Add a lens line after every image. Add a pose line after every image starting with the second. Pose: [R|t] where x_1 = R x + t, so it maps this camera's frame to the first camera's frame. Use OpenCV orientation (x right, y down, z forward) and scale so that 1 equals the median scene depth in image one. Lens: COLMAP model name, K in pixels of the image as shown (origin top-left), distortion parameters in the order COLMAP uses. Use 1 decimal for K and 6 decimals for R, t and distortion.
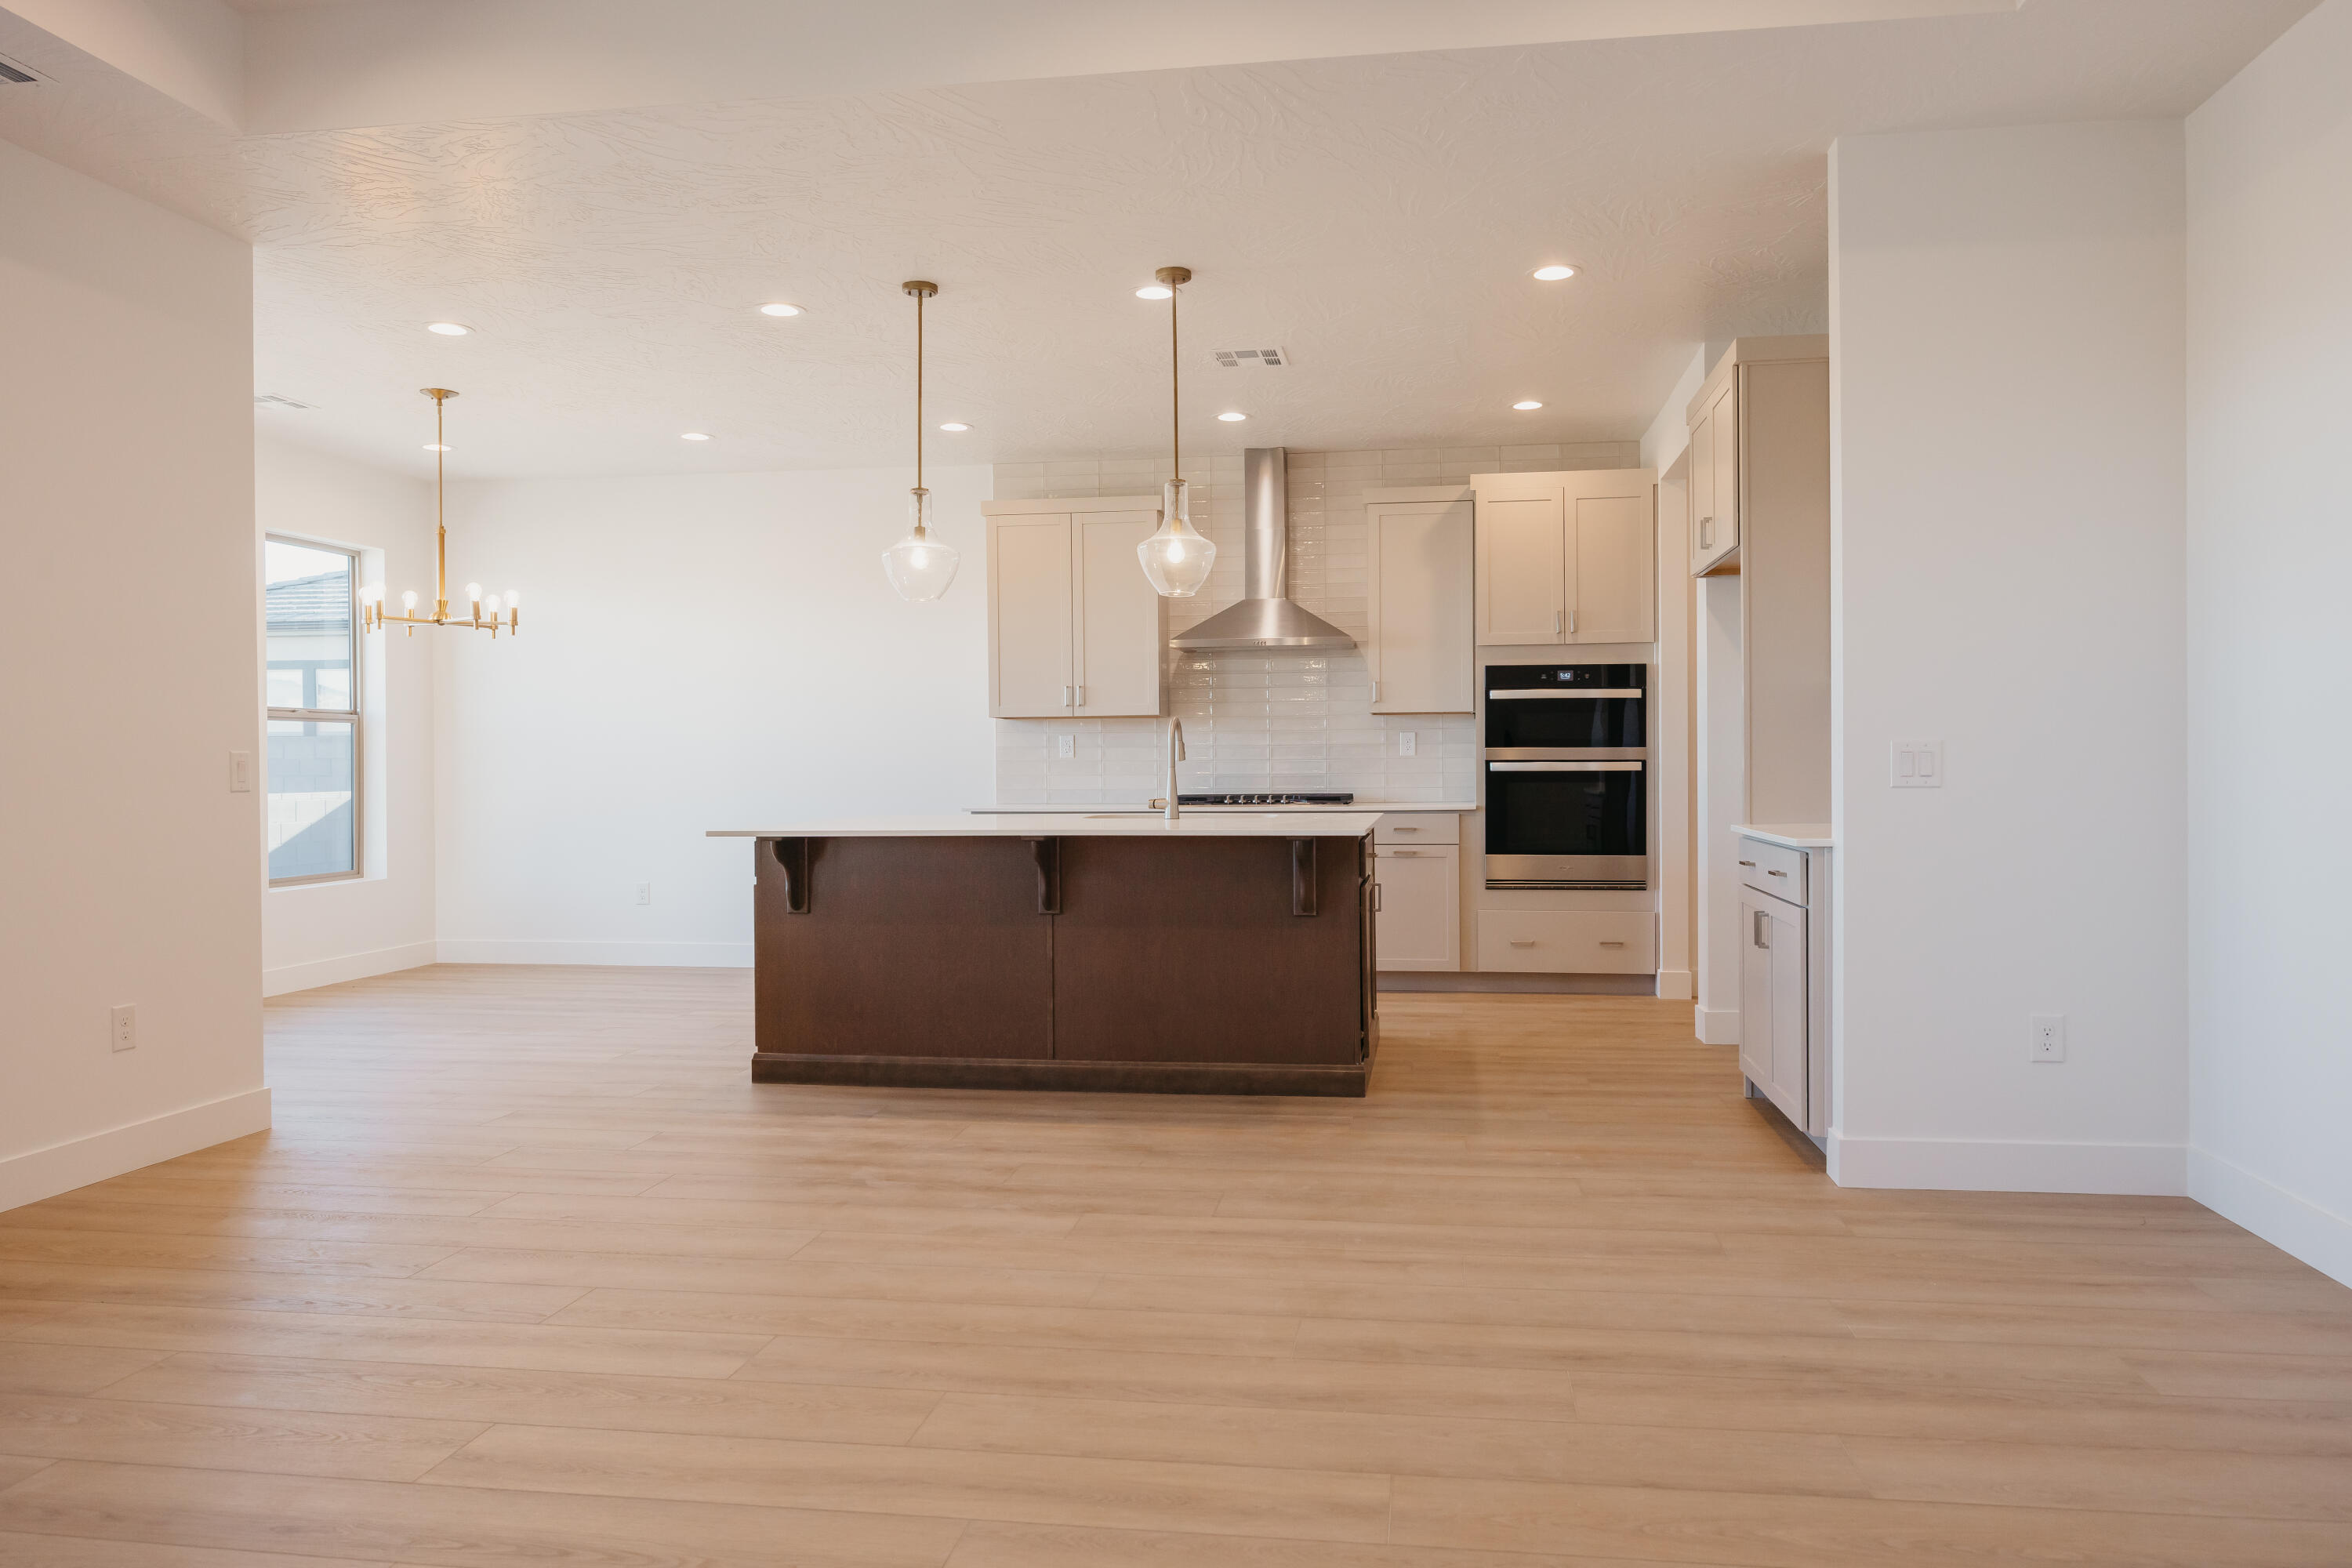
lens RADIAL K [[1580.4, 0, 1180.1], [0, 1580.4, 784.2], [0, 0, 1]] dist [-0.010860, -0.003528]
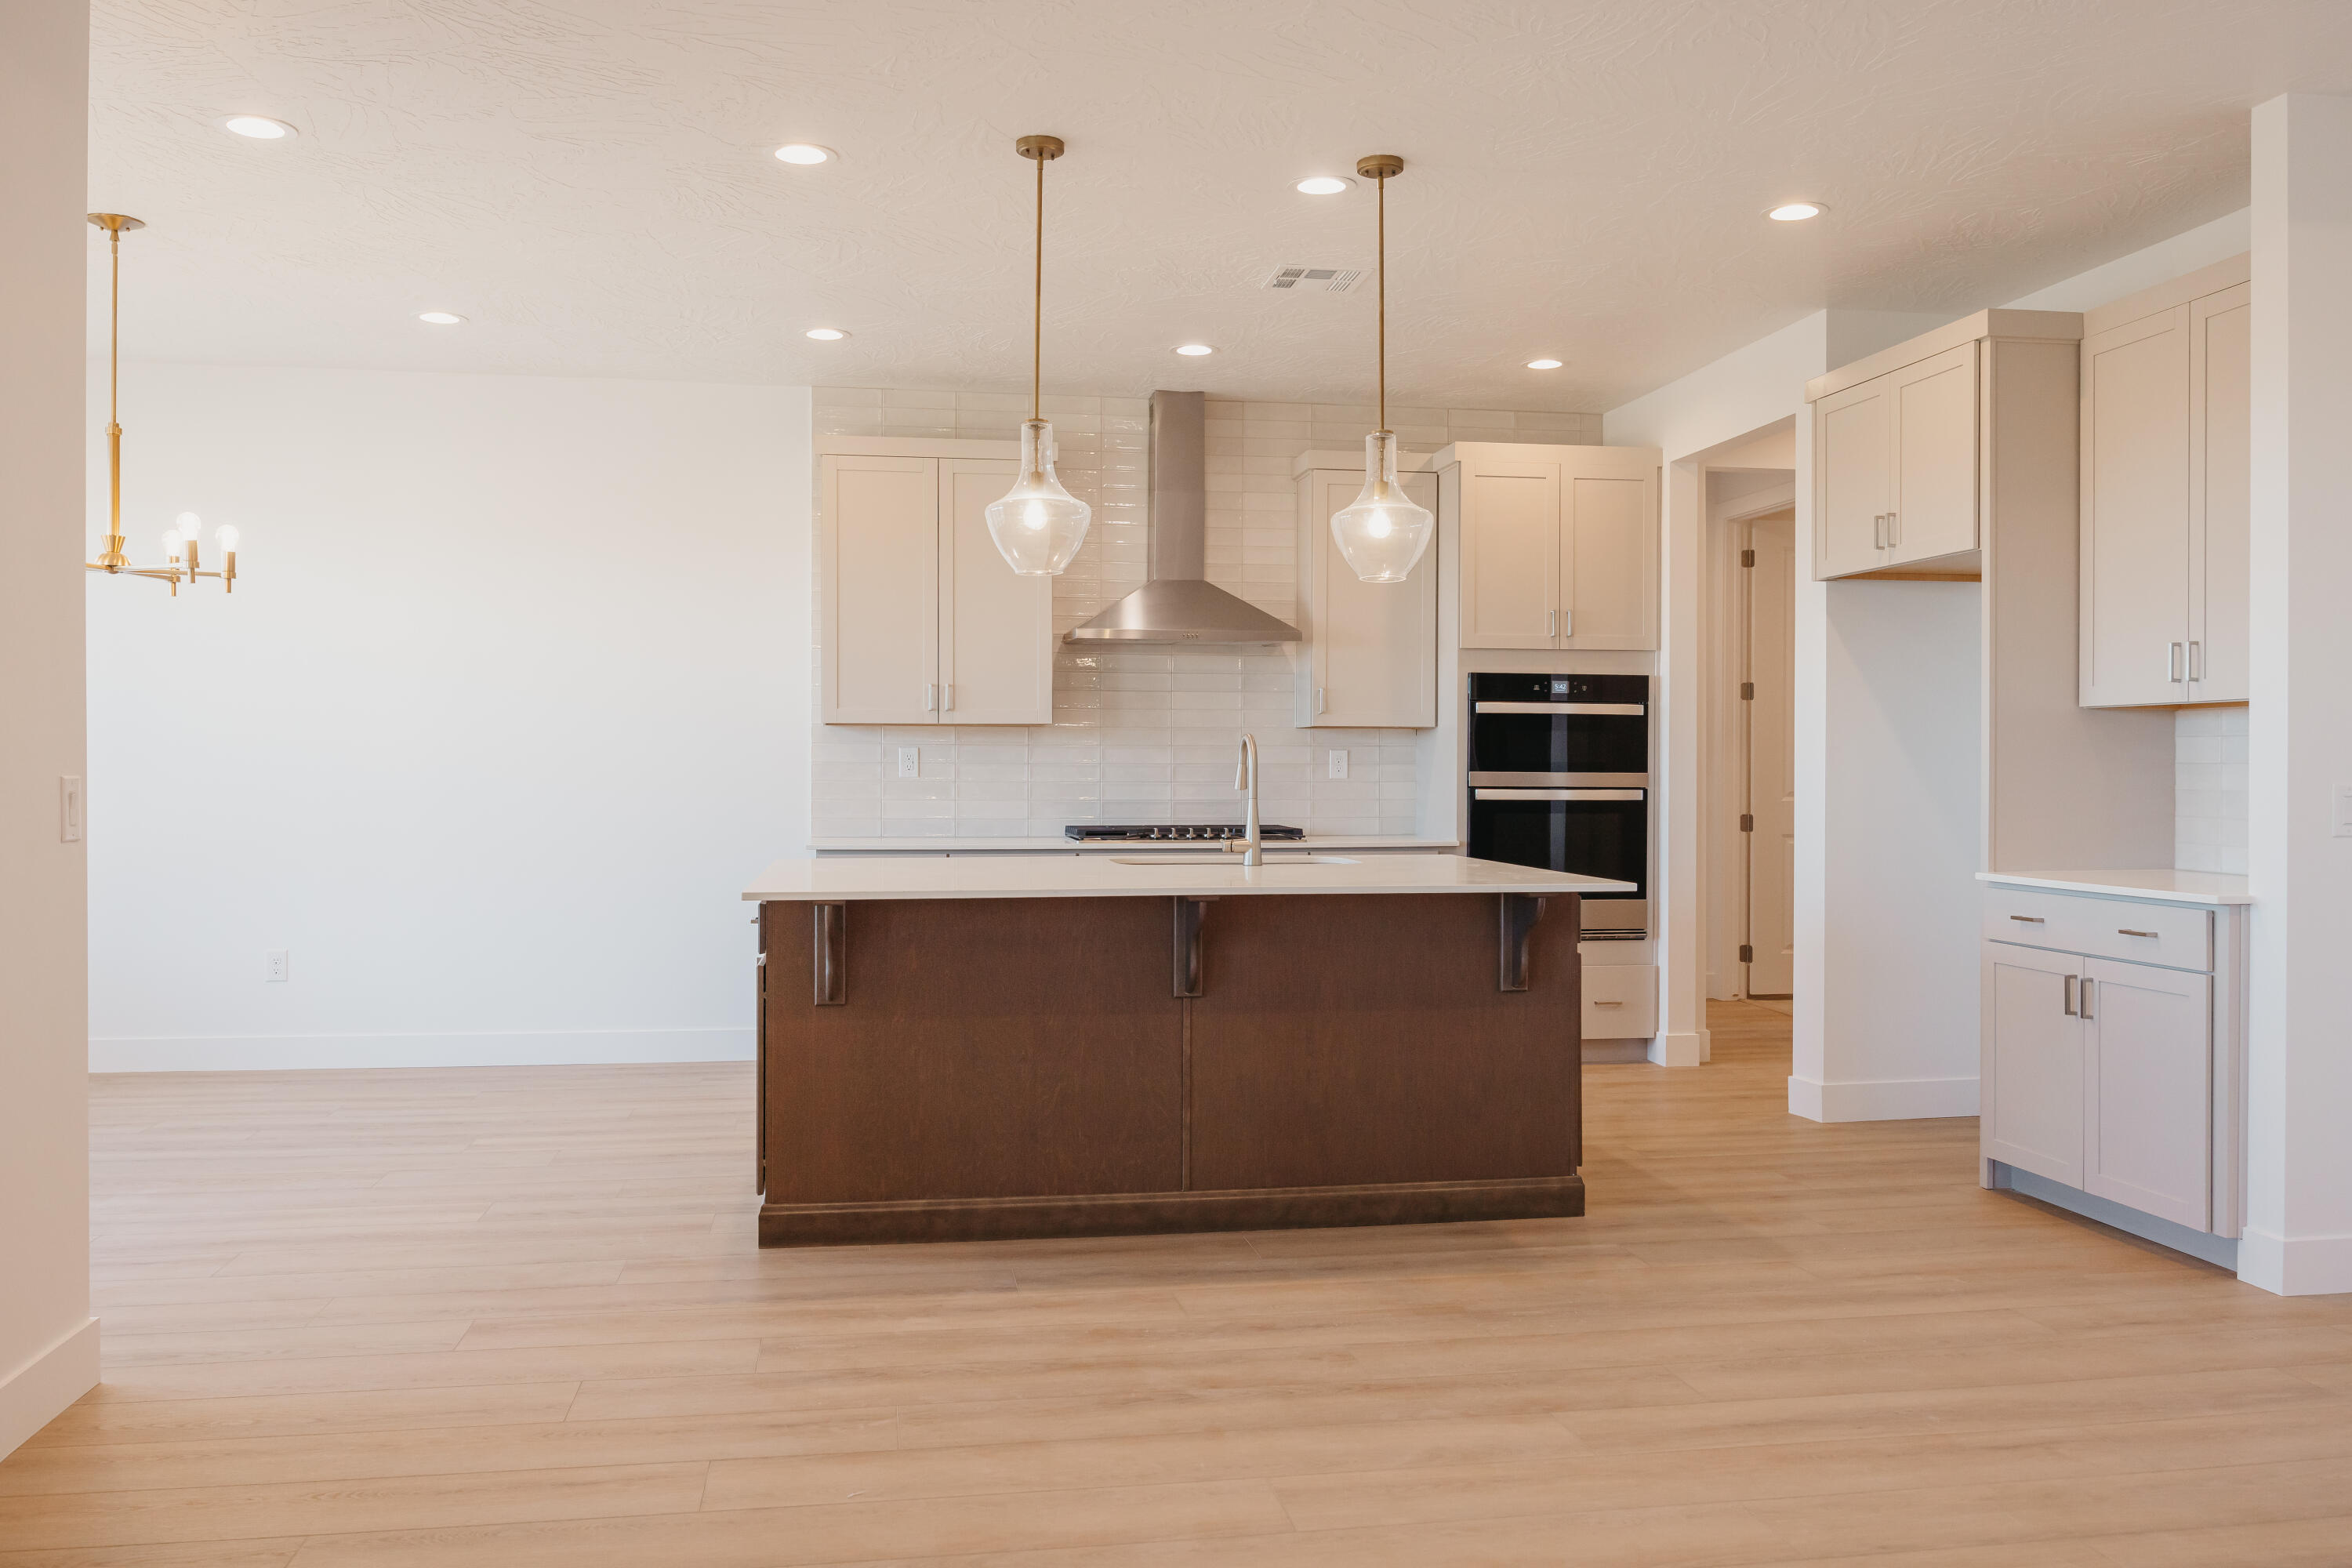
lens RADIAL K [[1882.3, 0, 1173.1], [0, 1882.3, 777.1], [0, 0, 1]] dist [-0.003509, -0.006885]
pose [[0.951542, 0.007962, 0.307417, -0.331934], [-0.005123, 0.999936, -0.010039, -0.011910], [-0.307477, 0.007978, 0.951522, 0.137361]]
